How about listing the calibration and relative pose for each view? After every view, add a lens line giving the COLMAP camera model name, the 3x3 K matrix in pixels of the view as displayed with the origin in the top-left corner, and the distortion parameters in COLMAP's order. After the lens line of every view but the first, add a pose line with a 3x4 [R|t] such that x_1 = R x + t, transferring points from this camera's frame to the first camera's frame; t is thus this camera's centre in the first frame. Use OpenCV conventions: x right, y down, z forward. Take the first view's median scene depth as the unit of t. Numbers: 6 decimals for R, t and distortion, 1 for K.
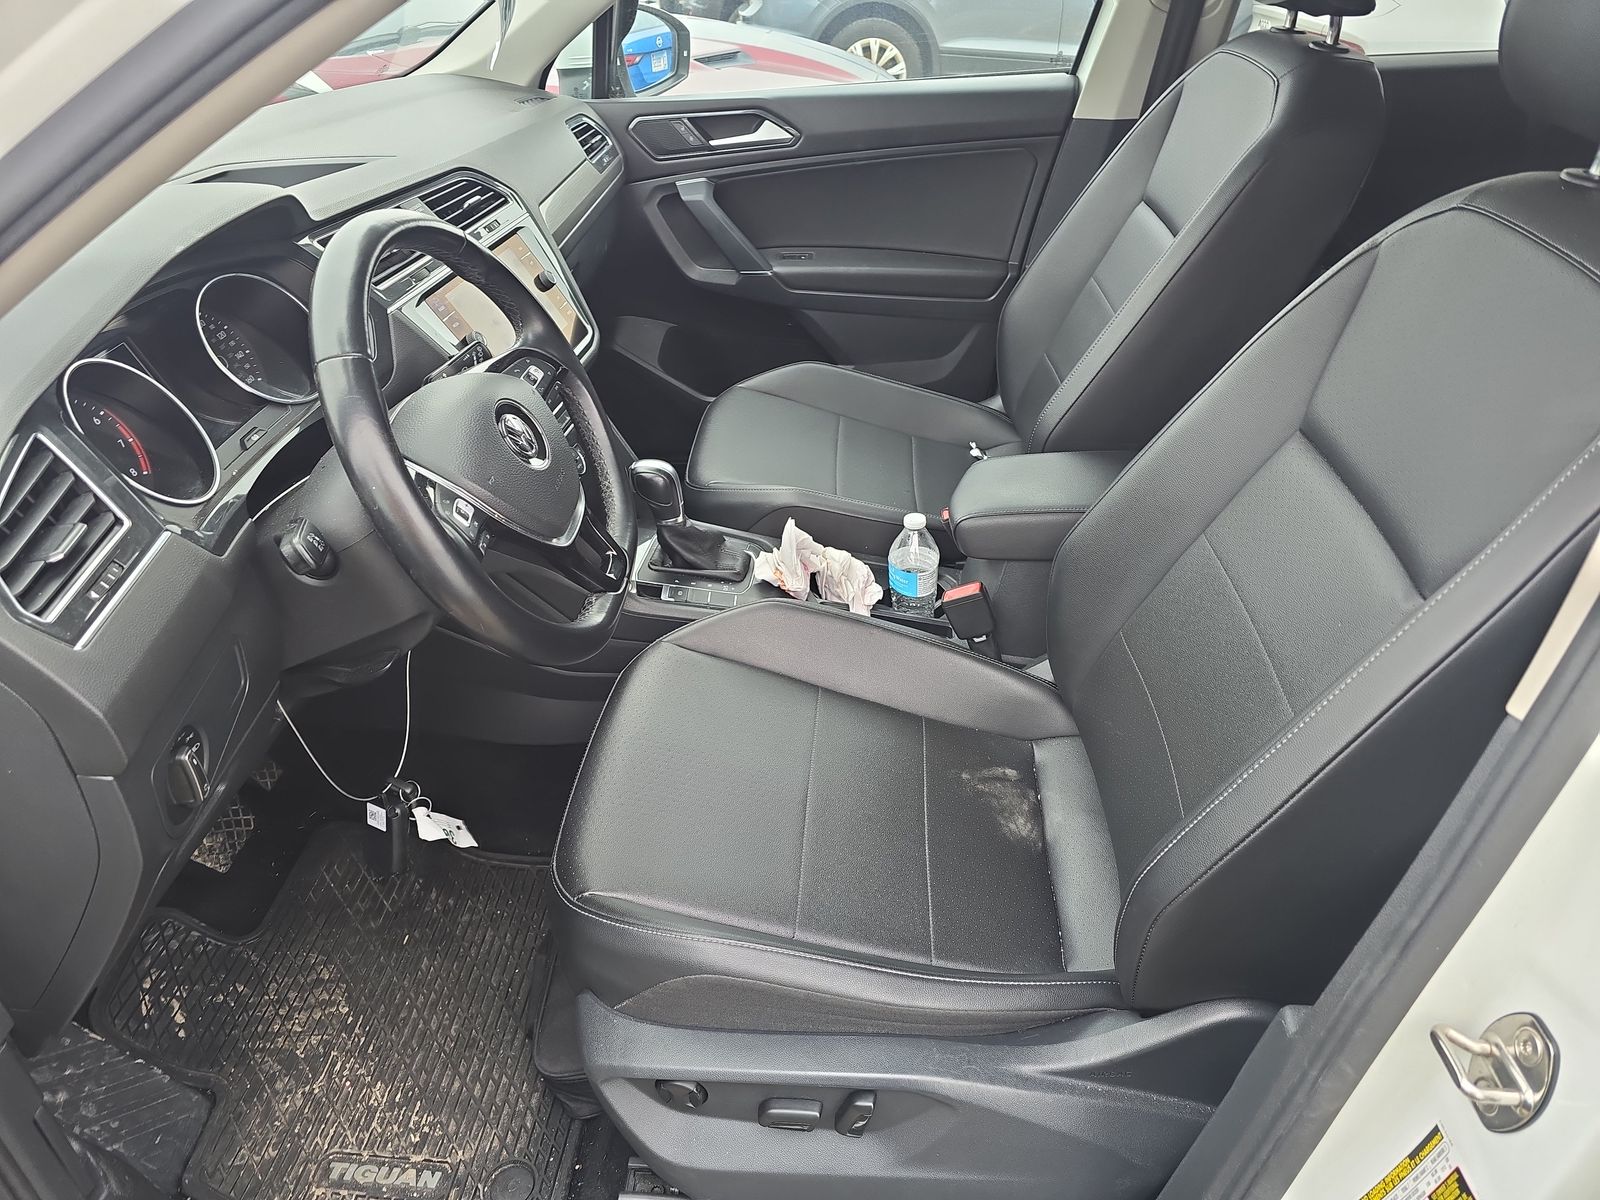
lens RADIAL K [[1056.3, 0, 770.8], [0, 1056.3, 603.8], [0, 0, 1]] dist [0.026666, 0.000455]
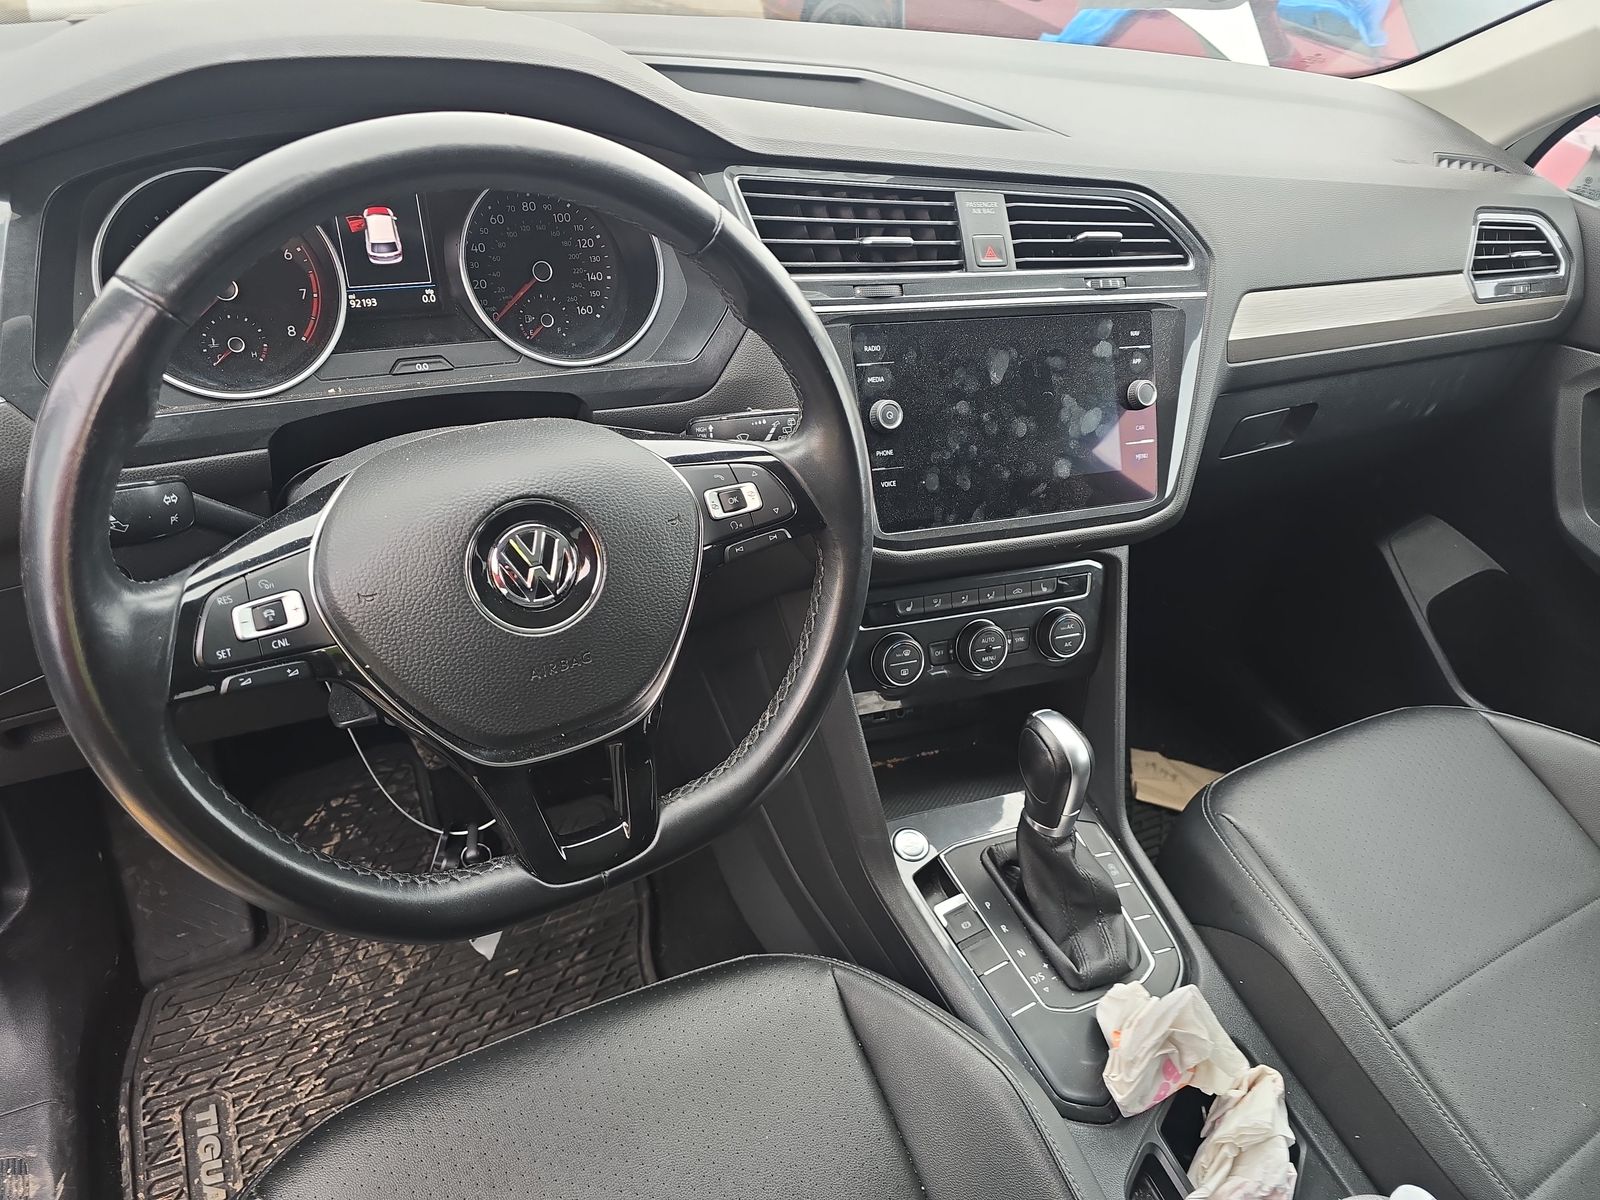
lens RADIAL K [[1084.8, 0, 800.0], [0, 1084.8, 600.0], [0, 0, 1]] dist [0.059748, -0.058885]
pose [[0.532886, 0.574990, -0.620821, 0.155263], [-0.582169, 0.781559, 0.224153, -0.259793], [0.614094, 0.241975, 0.751223, 0.471584]]
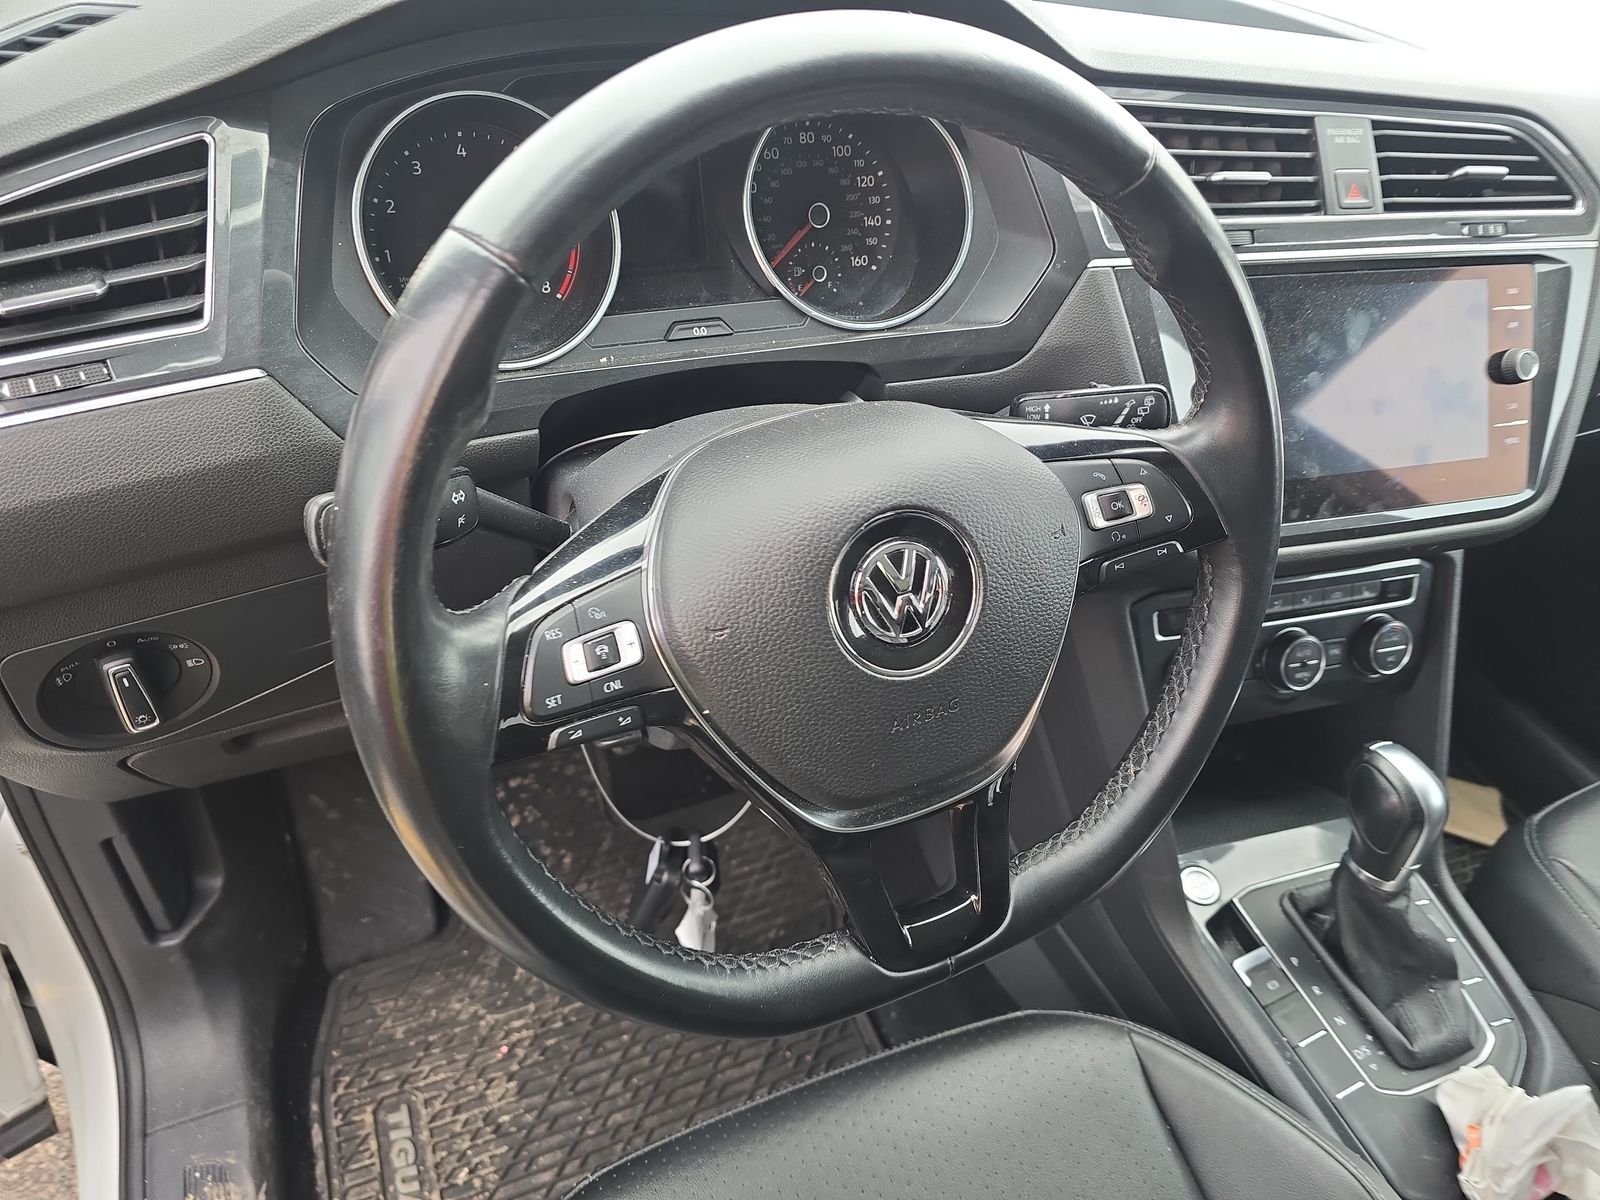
lens RADIAL K [[1091.0, 0, 805.9], [0, 1091.0, 598.6], [0, 0, 1]] dist [0.051539, -0.061330]
pose [[0.471454, 0.618272, -0.628864, 0.030637], [-0.583001, 0.753543, 0.303781, -0.199310], [0.661696, 0.223410, 0.715714, 0.459948]]
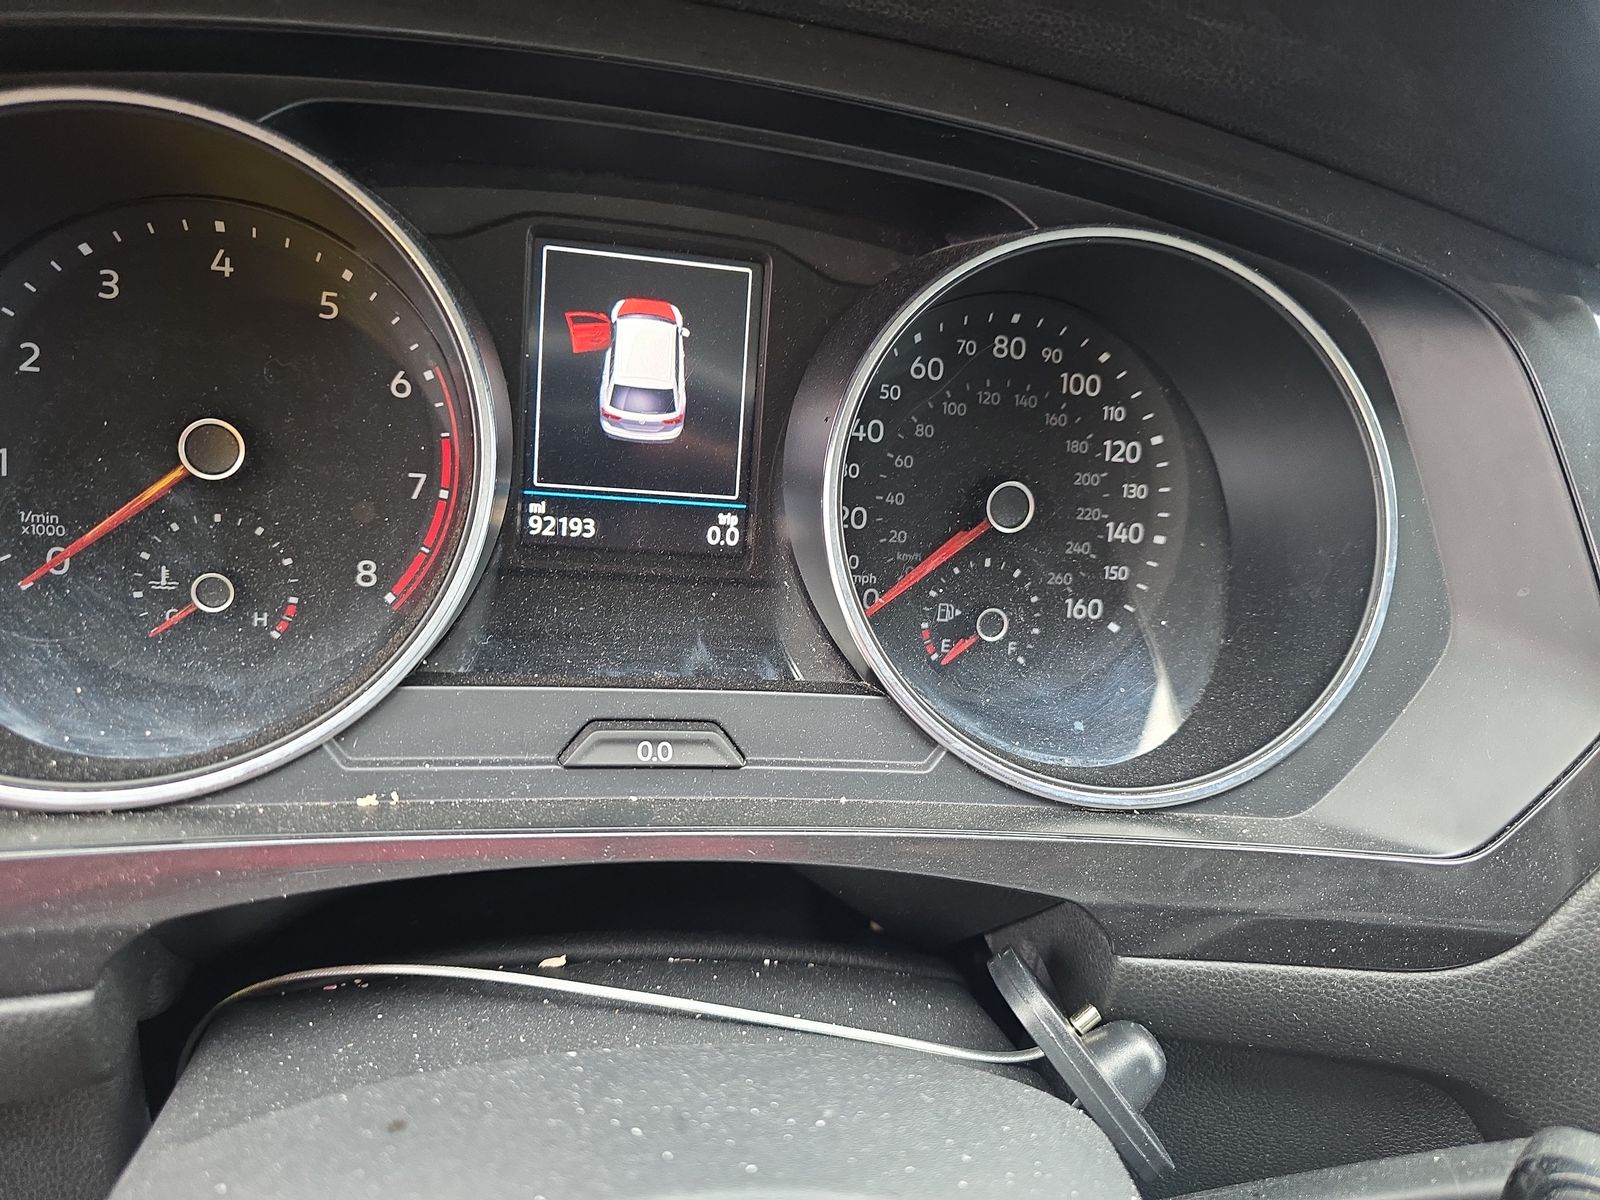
lens RADIAL K [[1170.9, 0, 805.4], [0, 1170.9, 600.7], [0, 0, 1]] dist [0.032074, -0.055417]
pose [[0.268769, 0.533863, -0.801719, -0.207630], [-0.676109, 0.697394, 0.237734, -0.198016], [0.686032, 0.478154, 0.548388, 0.638962]]
